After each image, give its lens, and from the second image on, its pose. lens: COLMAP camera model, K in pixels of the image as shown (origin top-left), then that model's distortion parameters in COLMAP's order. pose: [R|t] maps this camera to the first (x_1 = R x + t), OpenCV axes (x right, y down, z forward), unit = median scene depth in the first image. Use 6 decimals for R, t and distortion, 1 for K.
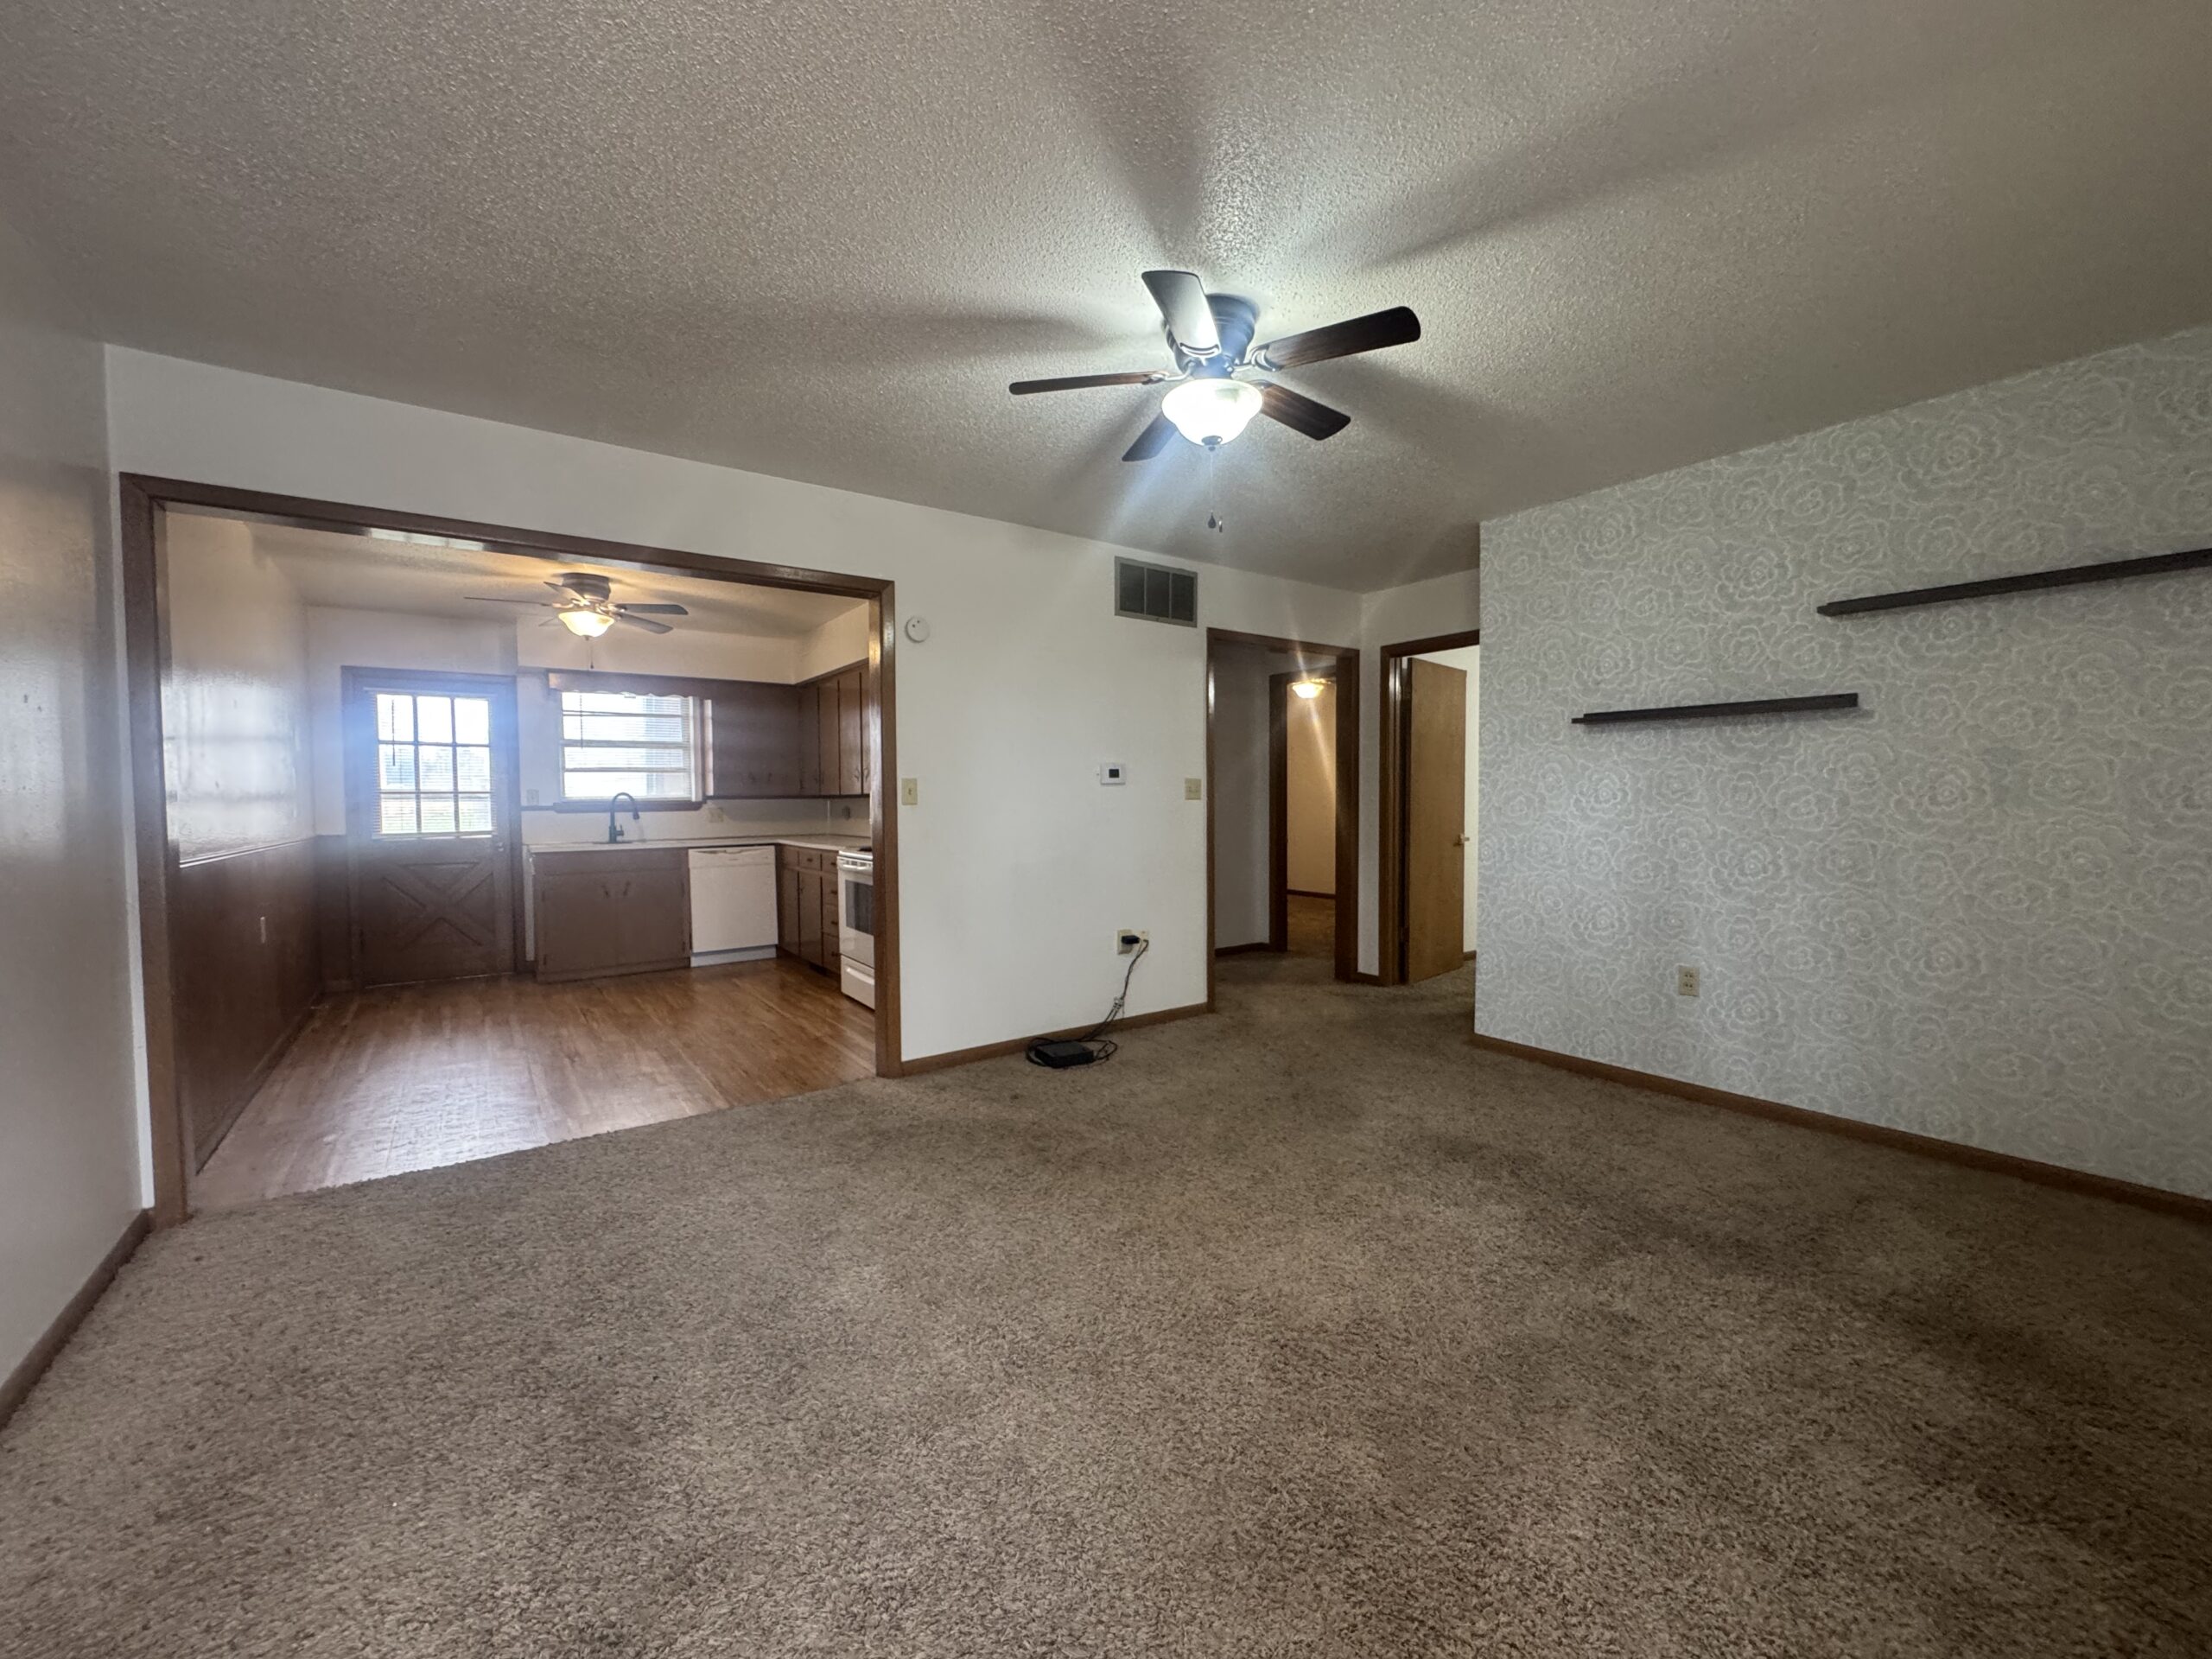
lens RADIAL K [[895.9, 0, 1087.6], [0, 895.9, 837.1], [0, 0, 1]] dist [0.000411, -0.000129]
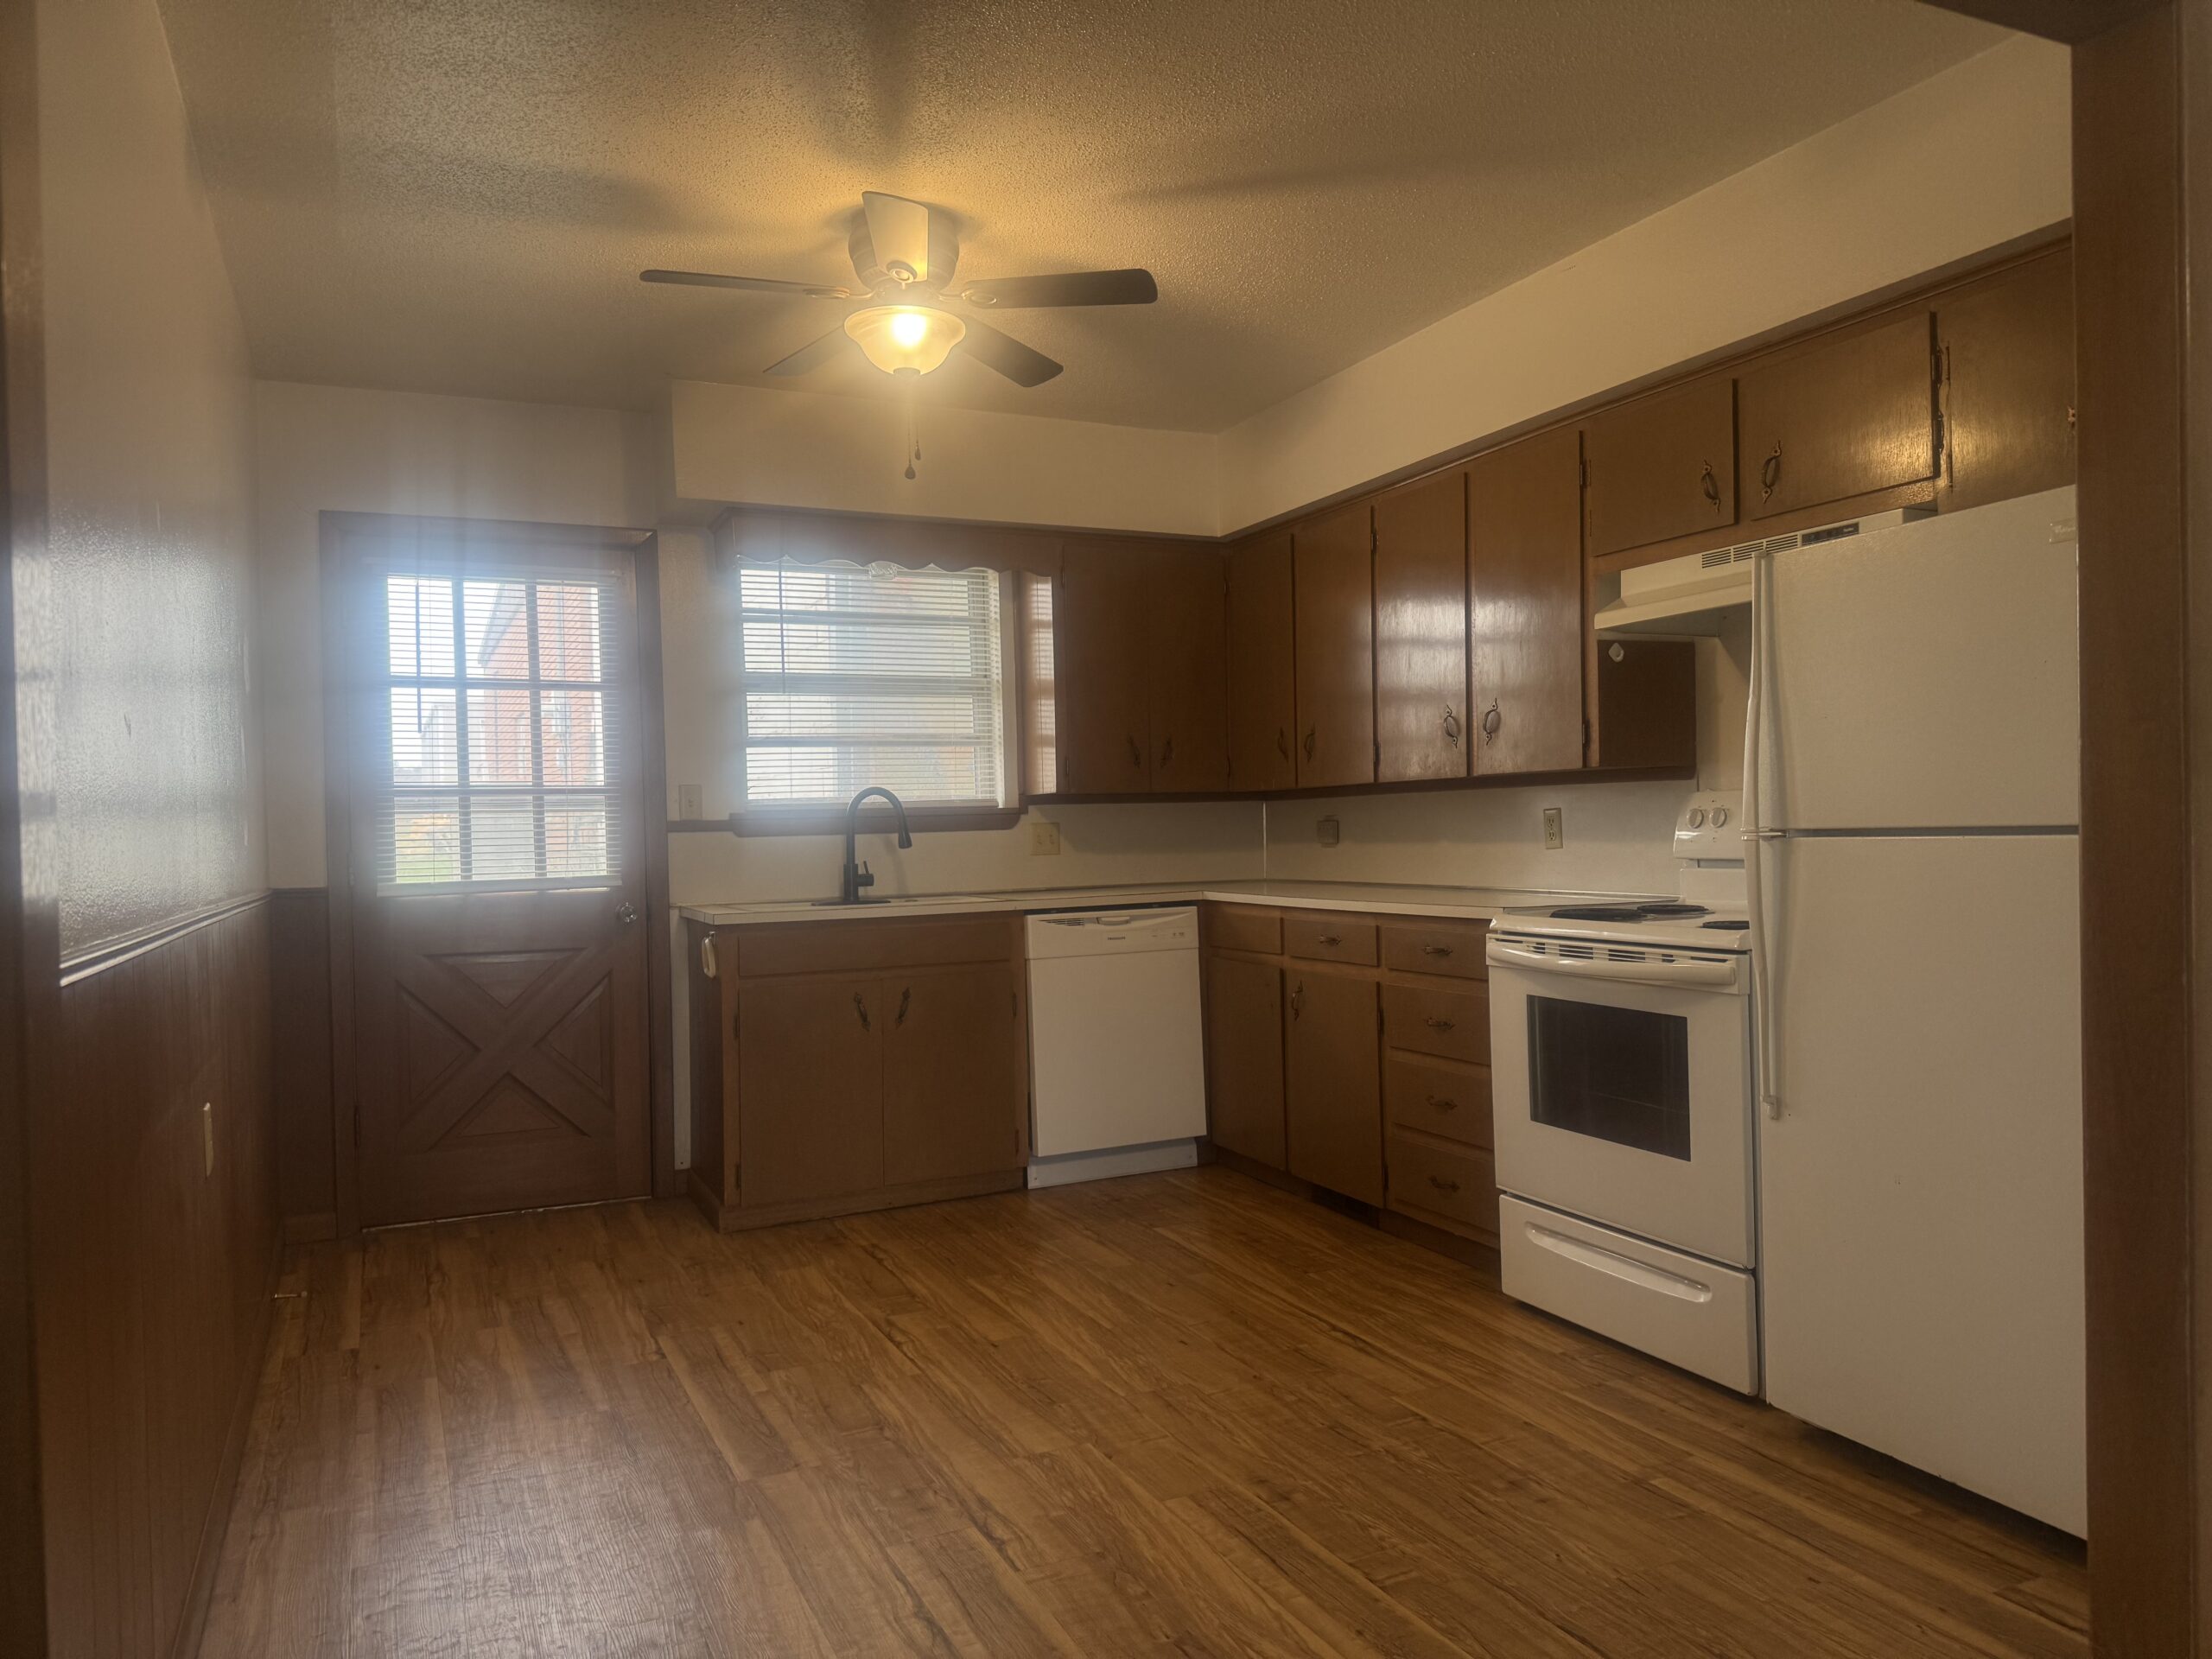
lens RADIAL K [[1512.0, 0, 1105.3], [0, 1512.0, 851.2], [0, 0, 1]] dist [-0.000973, -0.000268]
pose [[0.985238, -0.013399, -0.170667, -0.281142], [0.009043, 0.999614, -0.026276, 0.002022], [0.170953, 0.024345, 0.984978, 0.287971]]
